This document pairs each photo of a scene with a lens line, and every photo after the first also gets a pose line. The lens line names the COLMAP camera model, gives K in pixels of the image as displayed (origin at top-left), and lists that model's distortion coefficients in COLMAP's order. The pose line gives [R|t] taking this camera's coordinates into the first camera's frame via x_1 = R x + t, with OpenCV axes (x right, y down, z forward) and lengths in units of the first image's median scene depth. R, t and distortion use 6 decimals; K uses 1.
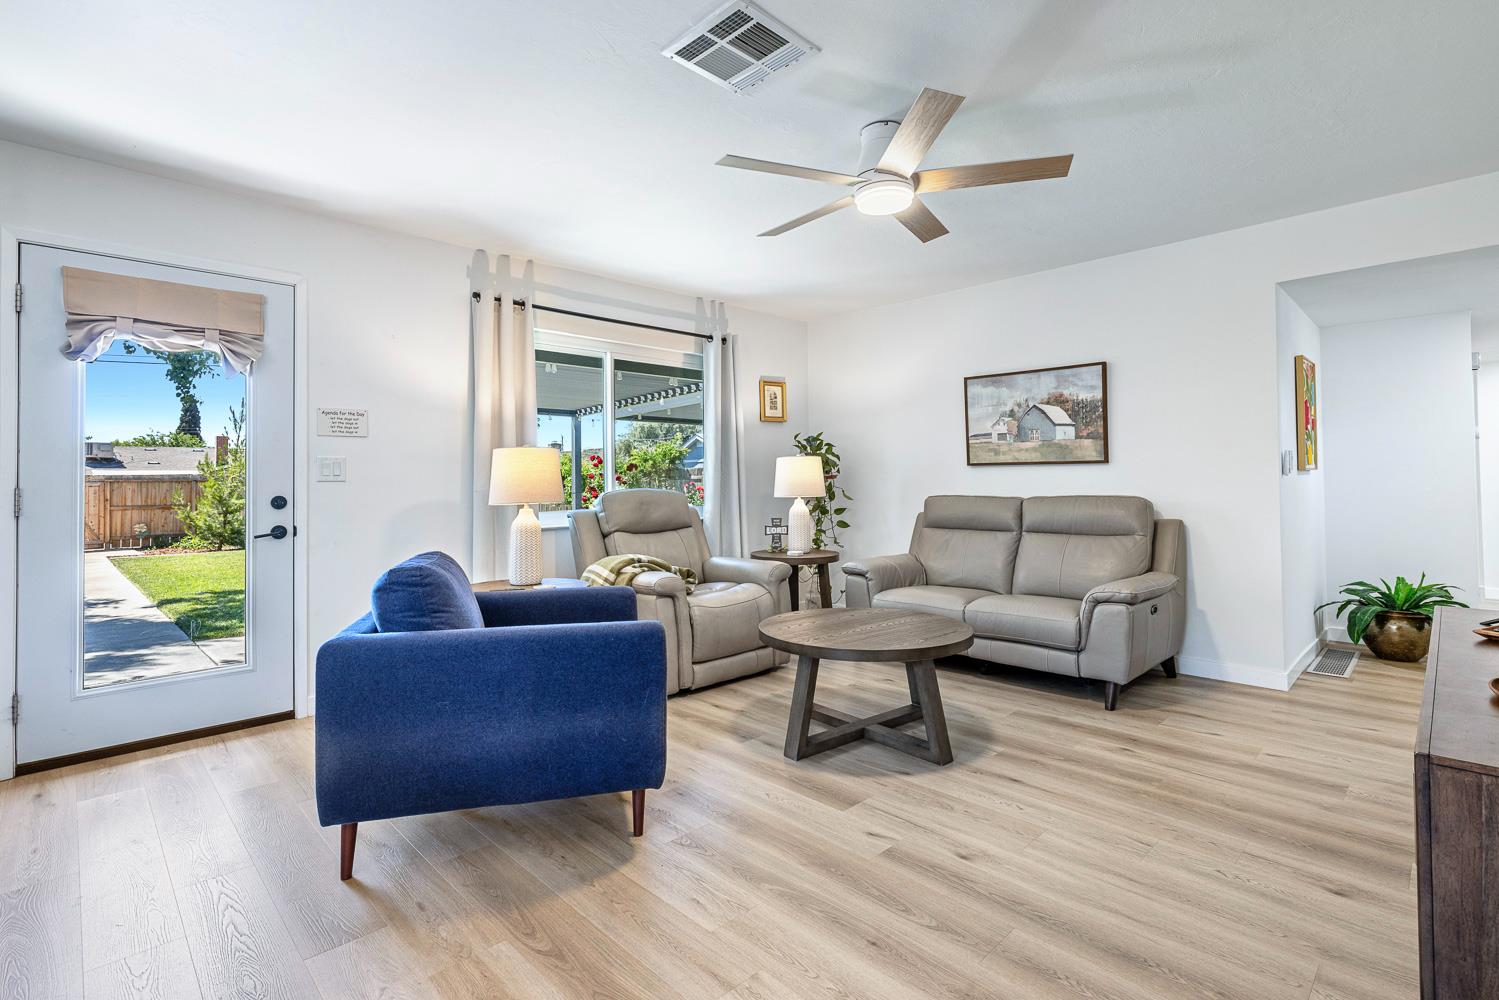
lens RADIAL K [[699.2, 0, 766.1], [0, 699.2, 456.3], [0, 0, 1]] dist [-0.009455, 0.002253]
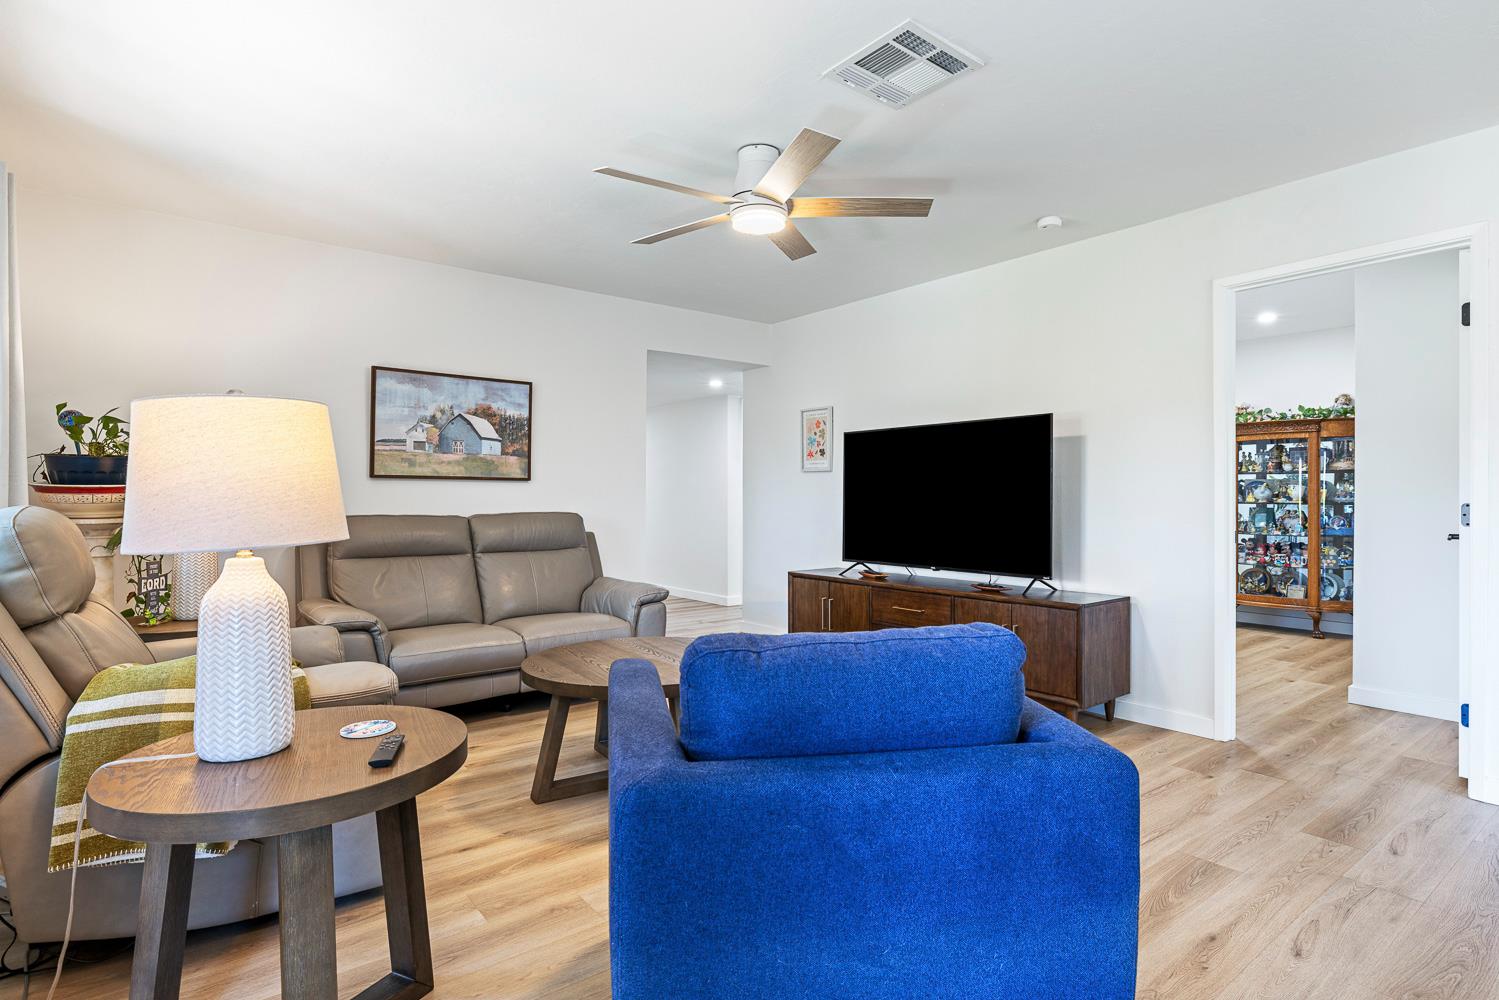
lens RADIAL K [[749.2, 0, 739.9], [0, 749.2, 500.5], [0, 0, 1]] dist [-0.005803, 0.000341]
pose [[0.139346, 0.004750, 0.990232, -0.543277], [-0.039086, 0.999236, 0.000707, 0.024708], [-0.989472, -0.038803, 0.139425, 0.516205]]
